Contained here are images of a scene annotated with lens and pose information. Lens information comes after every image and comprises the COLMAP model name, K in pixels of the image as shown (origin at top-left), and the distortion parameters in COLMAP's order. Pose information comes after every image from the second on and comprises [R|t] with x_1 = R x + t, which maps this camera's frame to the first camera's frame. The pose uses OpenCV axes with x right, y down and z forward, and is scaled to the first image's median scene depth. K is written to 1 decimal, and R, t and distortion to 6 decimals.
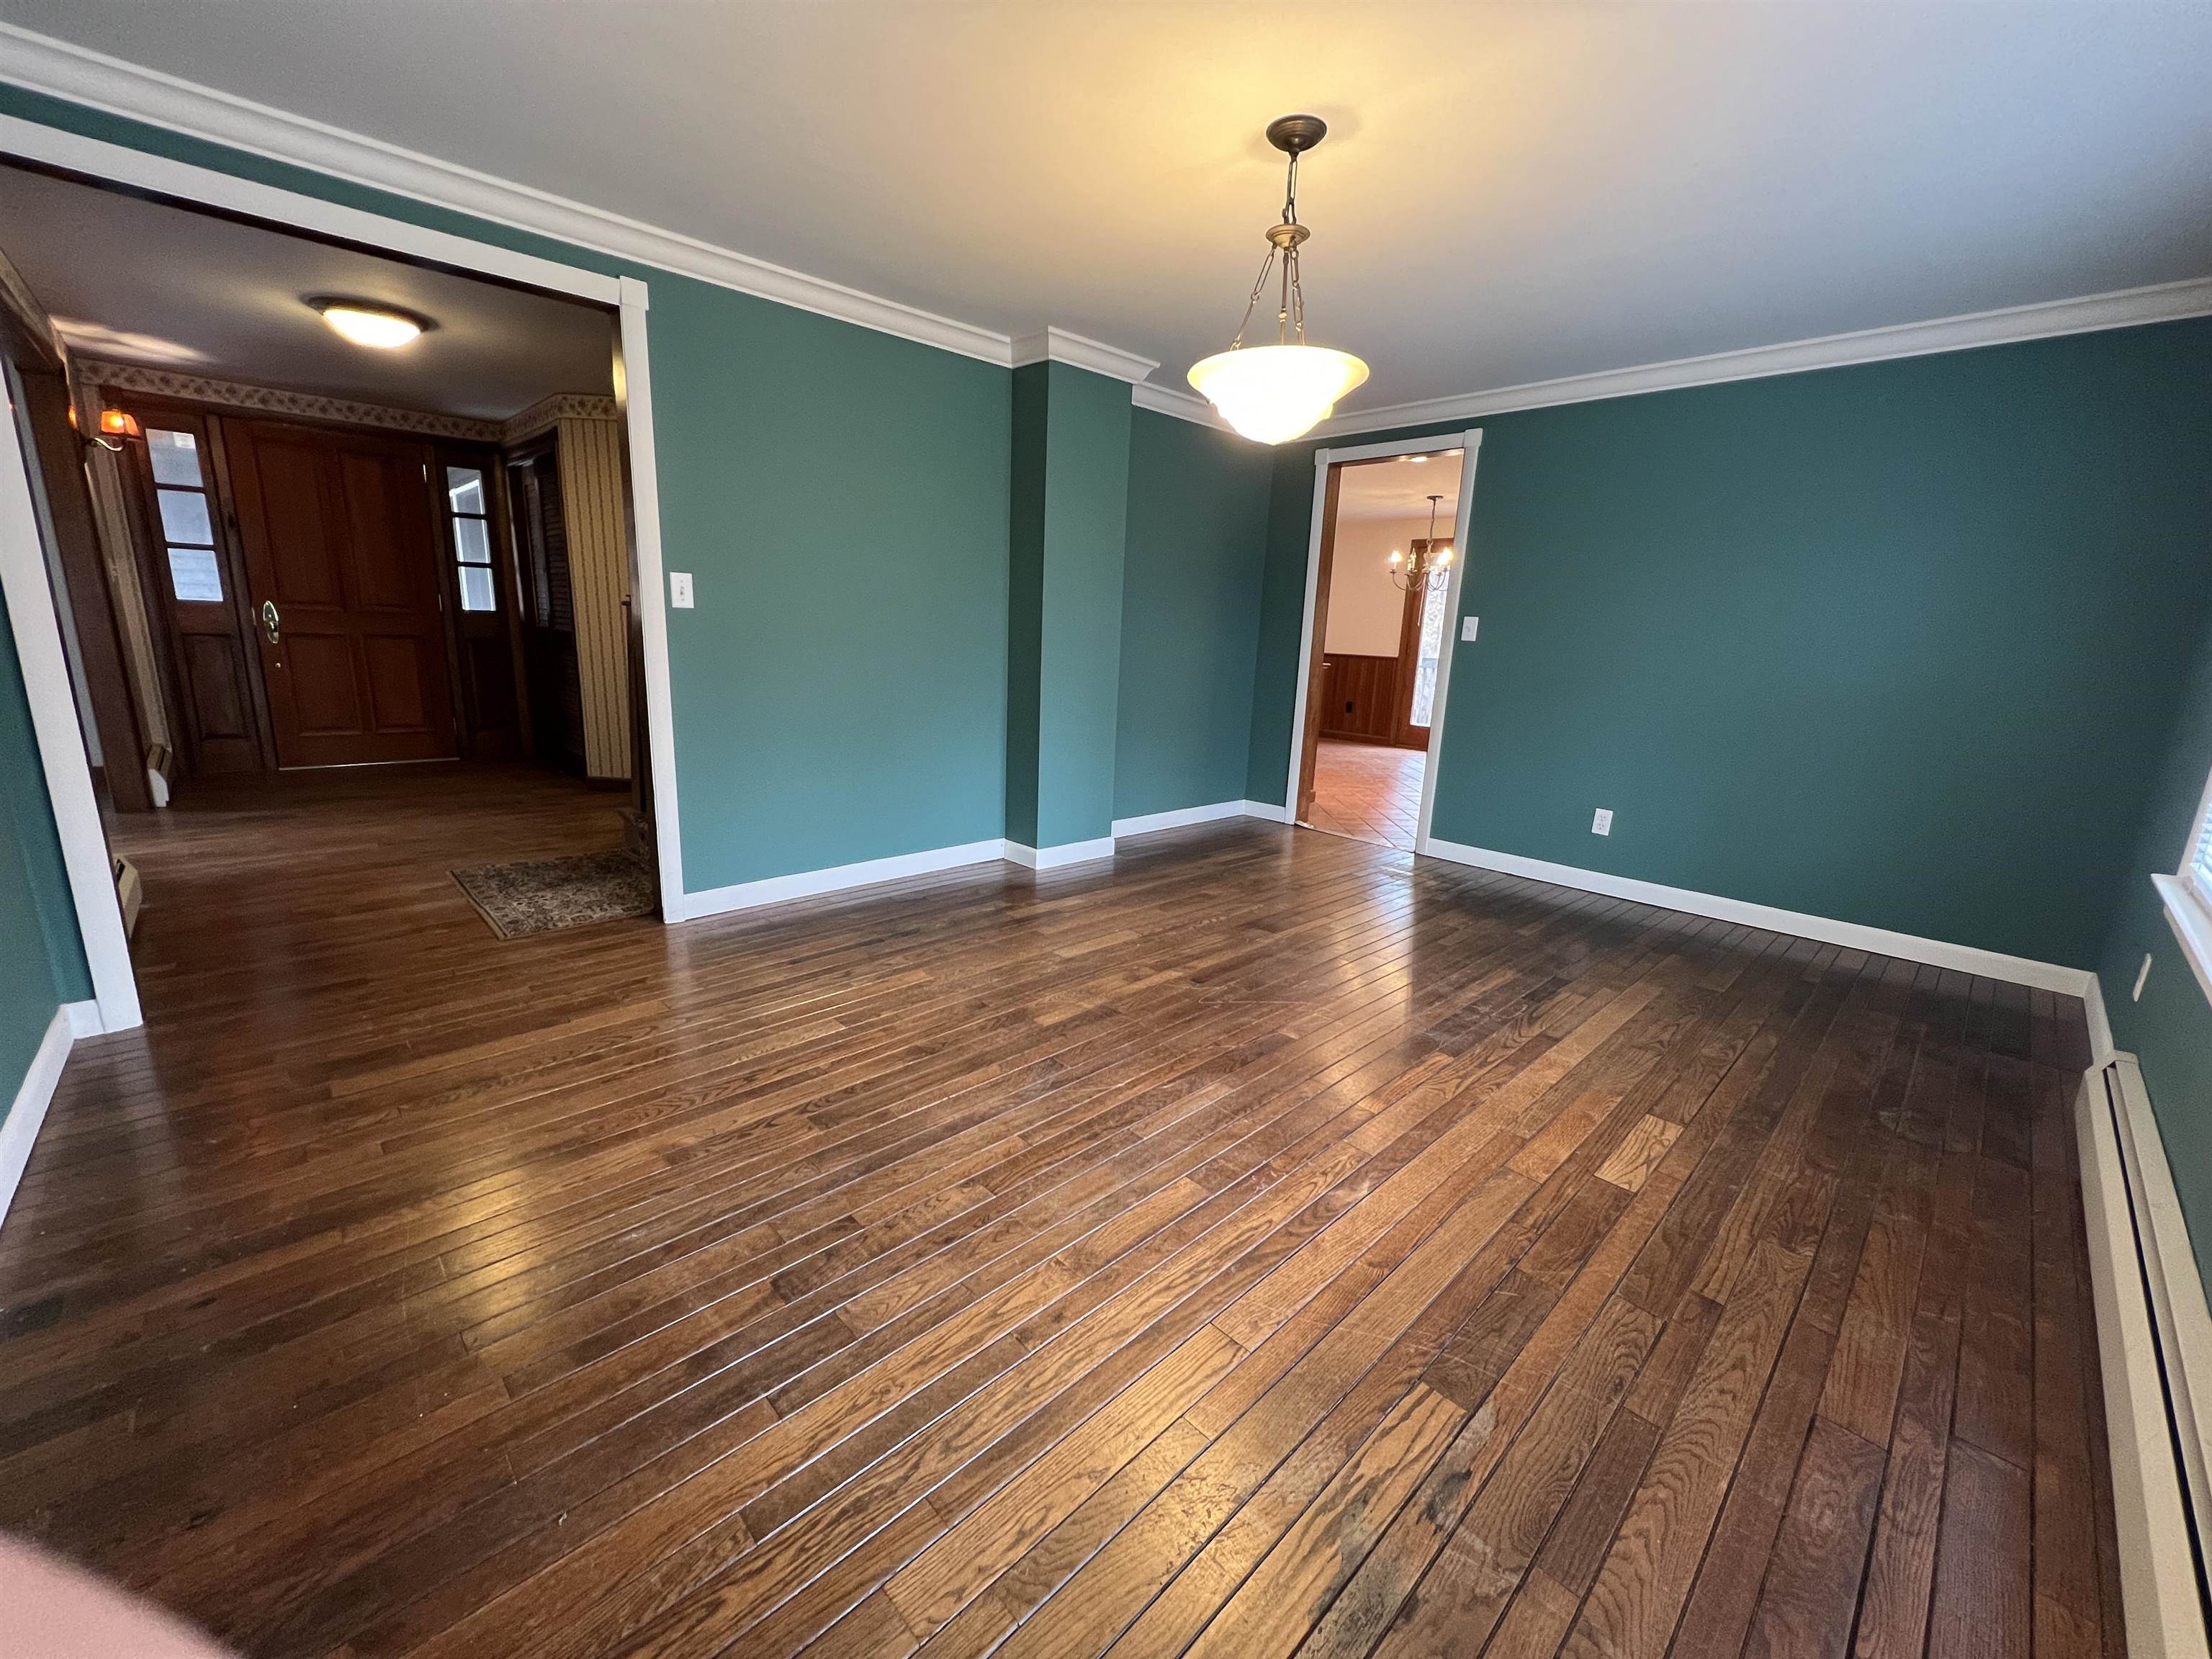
lens RADIAL K [[878.3, 0, 1106.0], [0, 878.3, 829.5], [0, 0, 1]] dist [-0.003471, -0.000338]
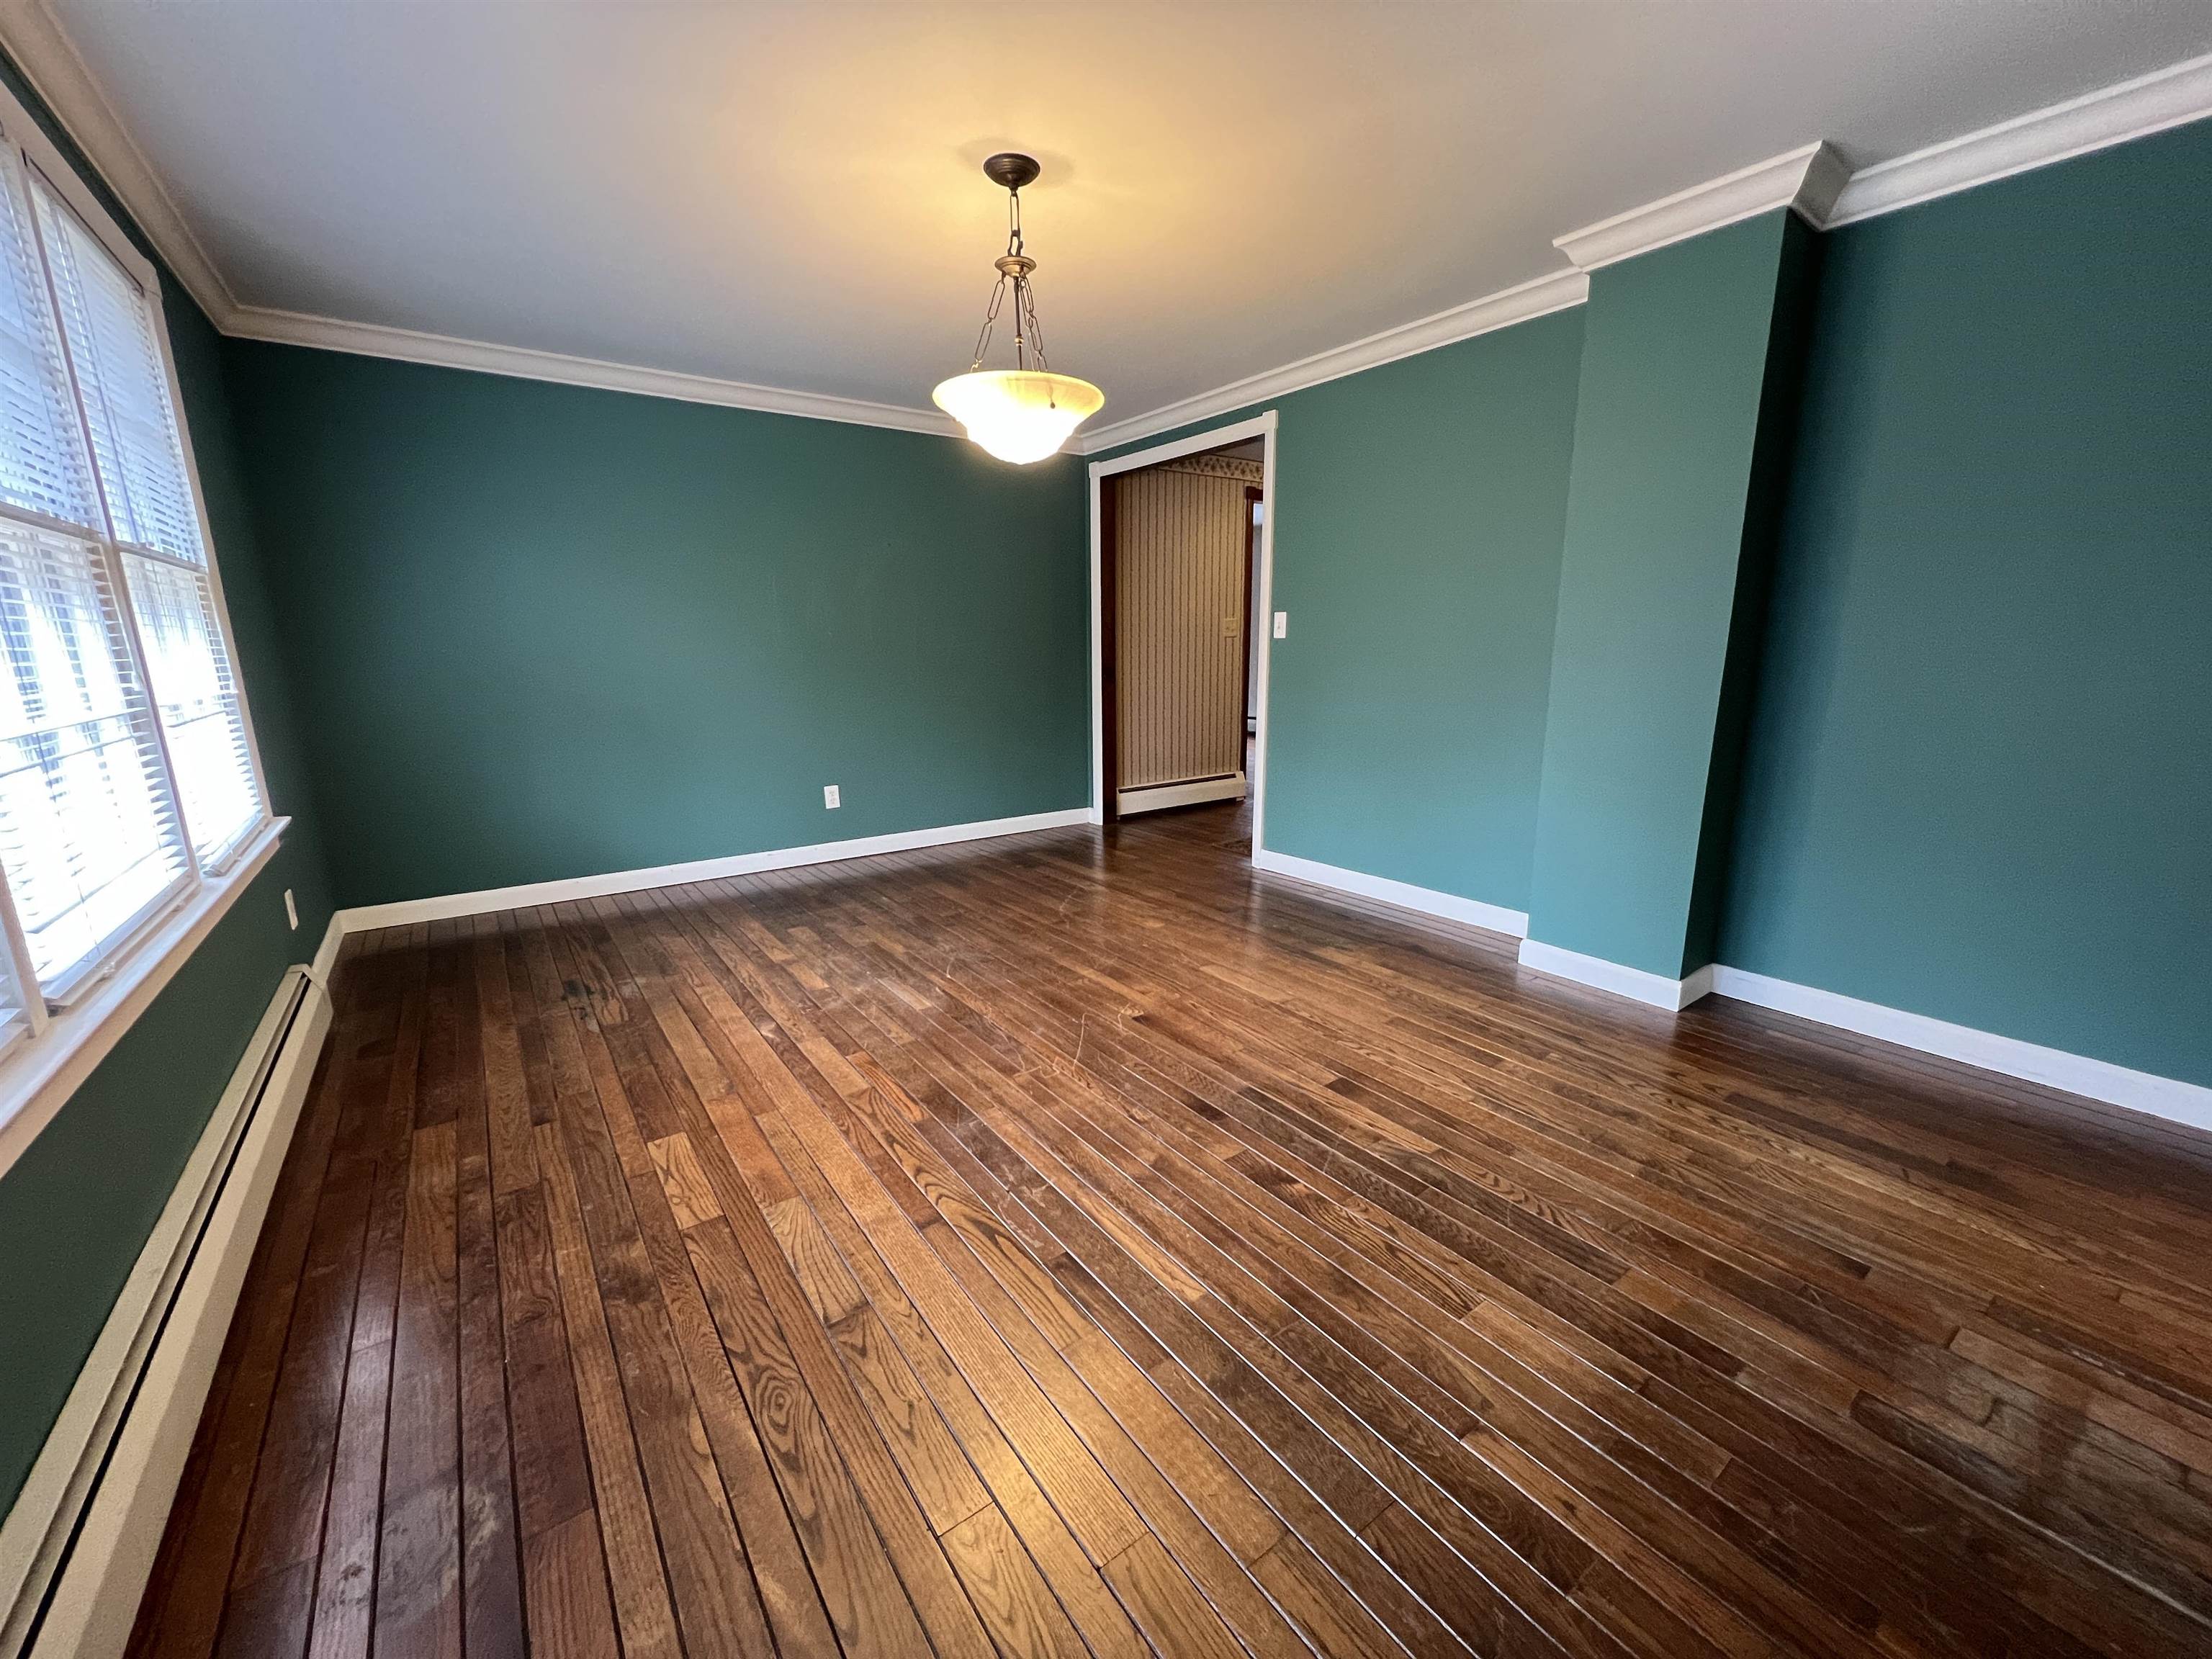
lens RADIAL K [[878.3, 0, 1106.0], [0, 878.3, 829.5], [0, 0, 1]] dist [-0.003471, -0.000338]
pose [[-0.136279, 0.173876, -0.975292, 1.331947], [-0.219064, 0.954817, 0.200835, -0.267698], [0.966146, 0.241021, -0.092031, 1.361185]]
